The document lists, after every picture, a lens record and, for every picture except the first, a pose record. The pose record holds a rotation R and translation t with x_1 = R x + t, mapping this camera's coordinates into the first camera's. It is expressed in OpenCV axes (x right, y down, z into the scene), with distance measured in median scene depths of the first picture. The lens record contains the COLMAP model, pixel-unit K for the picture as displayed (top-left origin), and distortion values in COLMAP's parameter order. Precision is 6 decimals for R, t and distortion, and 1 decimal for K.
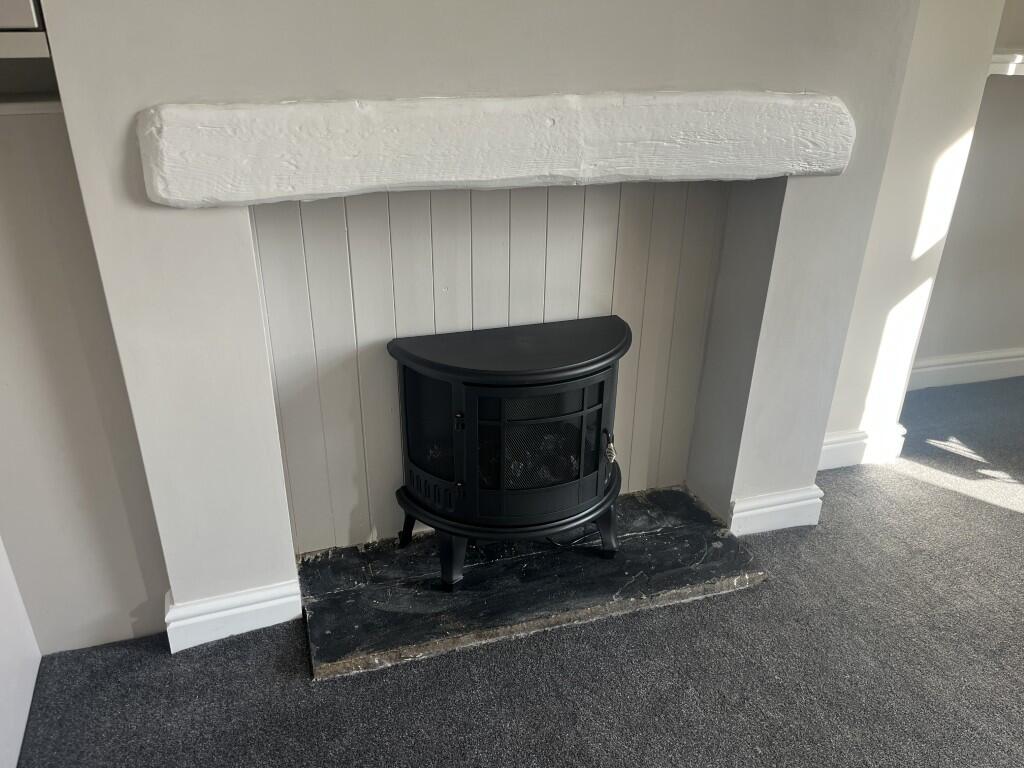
lens RADIAL K [[800.8, 0, 512.0], [0, 800.8, 384.0], [0, 0, 1]] dist [0.012797, -0.006641]
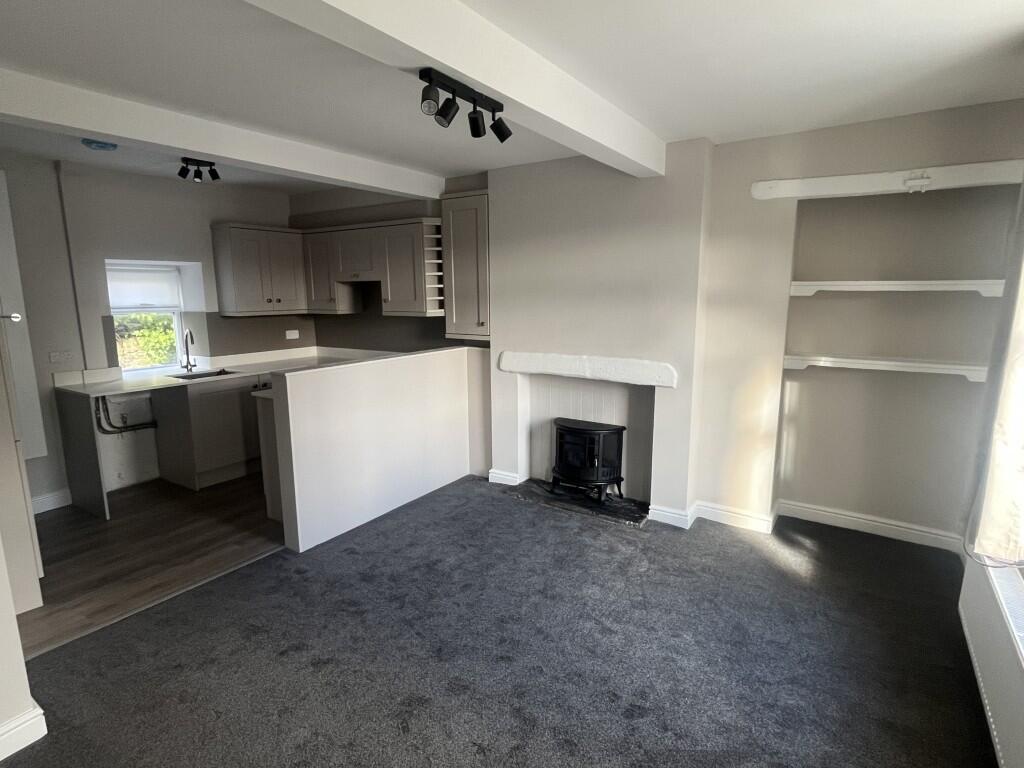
lens RADIAL K [[550.2, 0, 512.0], [0, 550.2, 384.0], [0, 0, 1]] dist [-0.001529, -0.000791]
pose [[0.615269, 0.110914, -0.780476, 1.560068], [-0.331061, 0.934870, -0.128129, 0.180675], [0.715432, 0.337219, 0.611915, -0.664725]]
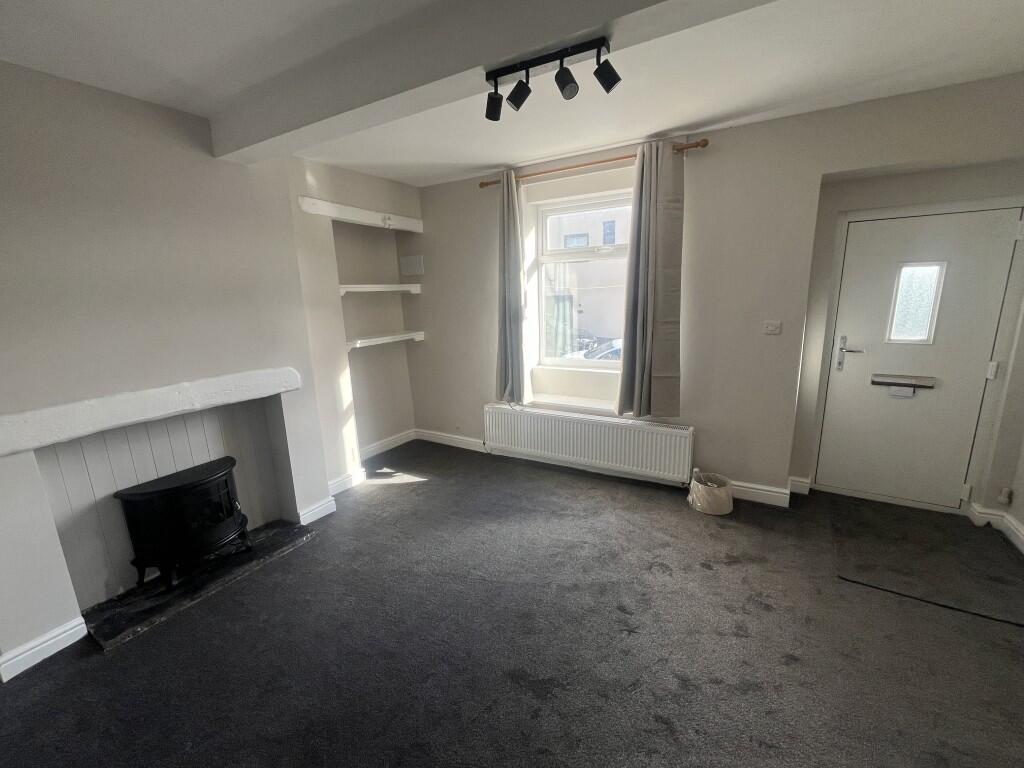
lens RADIAL K [[436.3, 0, 512.0], [0, 436.3, 384.0], [0, 0, 1]] dist [-0.002249, -0.000084]
pose [[0.756958, -0.183061, 0.627298, -0.015248], [0.329311, 0.936014, -0.124228, 0.182920], [-0.564418, 0.300612, 0.768807, -0.697940]]
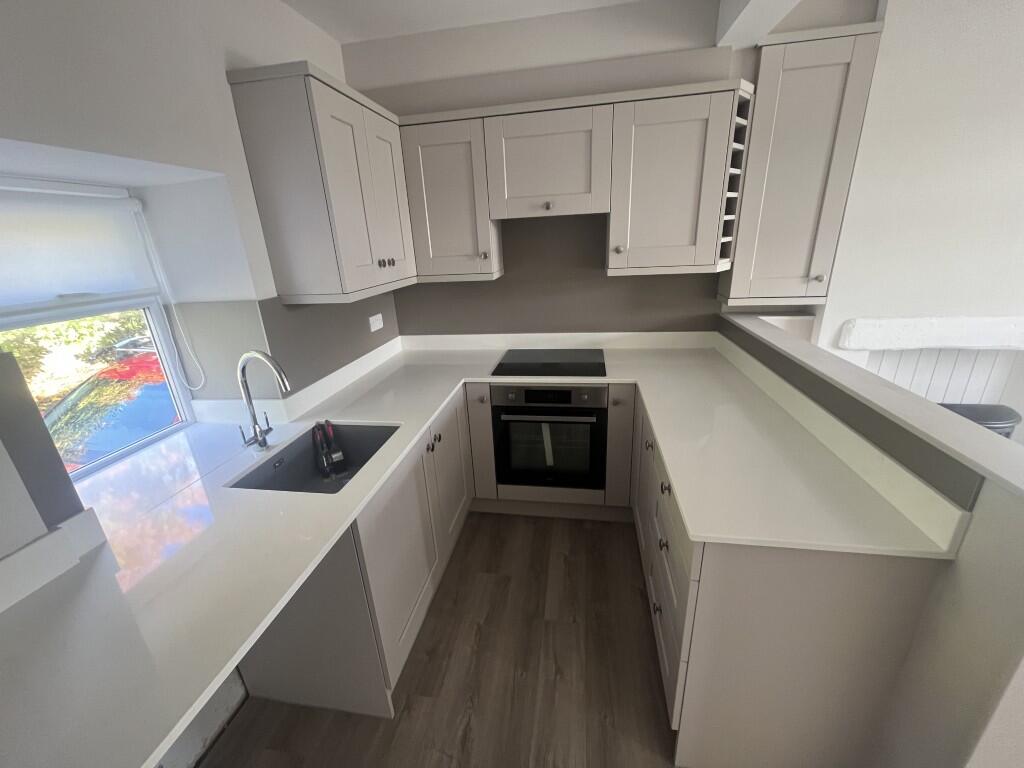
lens RADIAL K [[412.0, 0, 512.0], [0, 412.0, 384.0], [0, 0, 1]] dist [0.000186, 0.000034]
pose [[0.876119, 0.105054, -0.470509, -0.580758], [-0.152248, 0.986315, -0.063273, 0.148104], [0.457422, 0.127068, 0.880124, -0.697709]]
